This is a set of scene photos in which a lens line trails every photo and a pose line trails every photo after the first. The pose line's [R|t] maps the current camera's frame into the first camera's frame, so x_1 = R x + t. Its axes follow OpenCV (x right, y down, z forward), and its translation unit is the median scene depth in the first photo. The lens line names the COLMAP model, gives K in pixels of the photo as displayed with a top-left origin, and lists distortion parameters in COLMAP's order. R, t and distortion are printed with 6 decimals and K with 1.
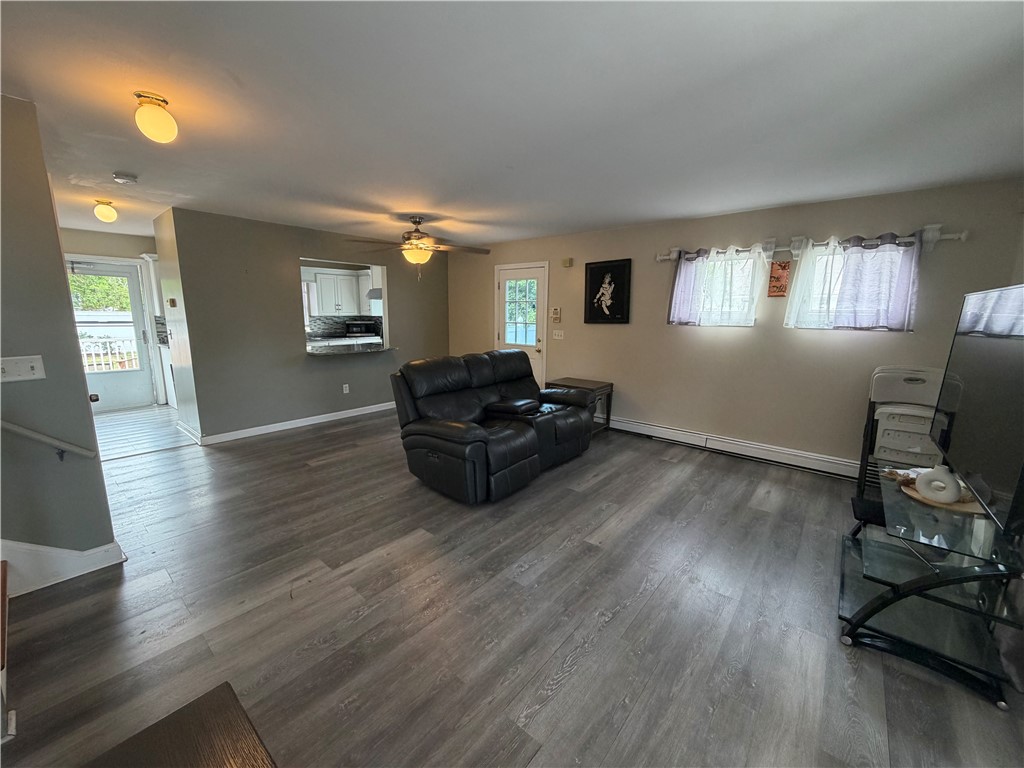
lens RADIAL K [[410.3, 0, 514.2], [0, 410.3, 383.2], [0, 0, 1]] dist [0.001816, 0.000042]
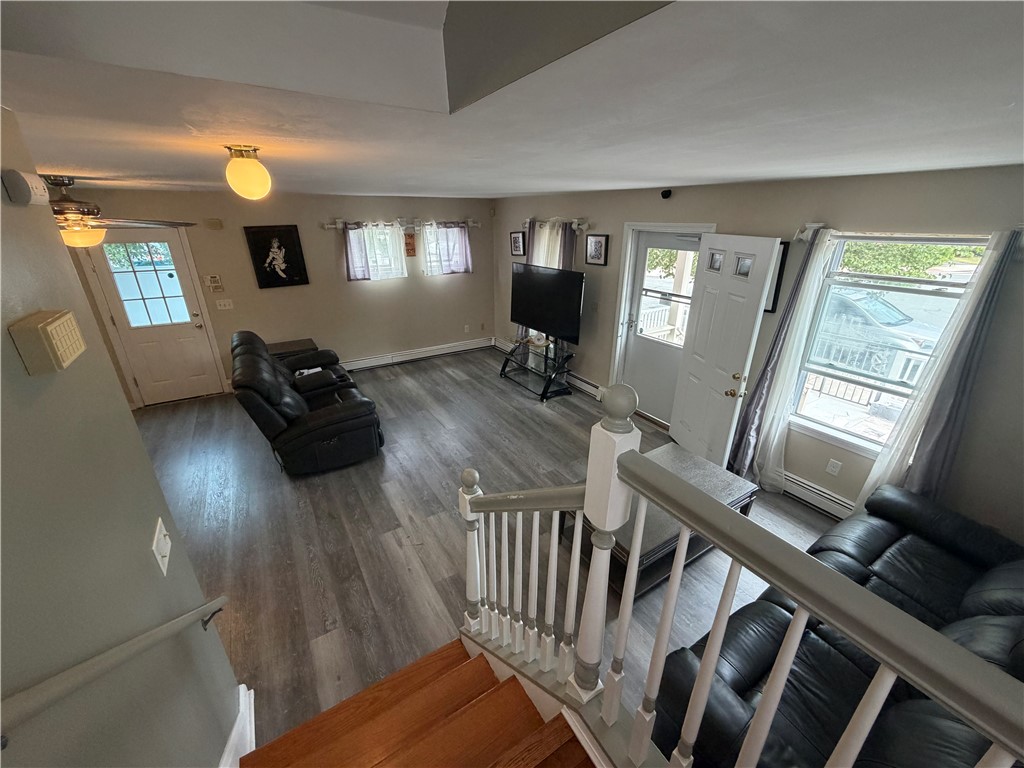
lens RADIAL K [[410.3, 0, 515.2], [0, 410.3, 381.3], [0, 0, 1]] dist [0.001816, 0.000042]
pose [[0.301763, -0.366376, 0.880175, -0.749849], [0.161144, 0.929530, 0.331673, -0.207419], [-0.939666, 0.041748, 0.339537, 0.101528]]
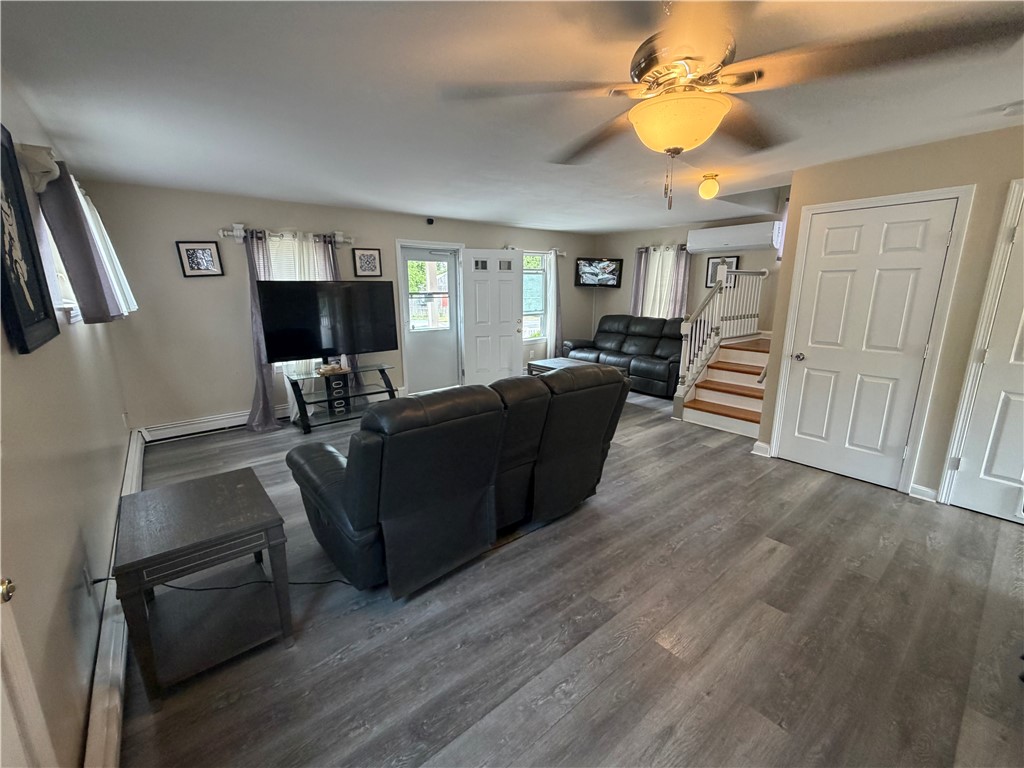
lens RADIAL K [[410.3, 0, 515.1], [0, 410.3, 379.5], [0, 0, 1]] dist [0.001816, 0.000042]
pose [[-0.980498, -0.050337, 0.189971, -0.196296], [0.026816, 0.923333, 0.383062, -0.267058], [-0.194689, 0.380686, -0.903977, 1.446583]]
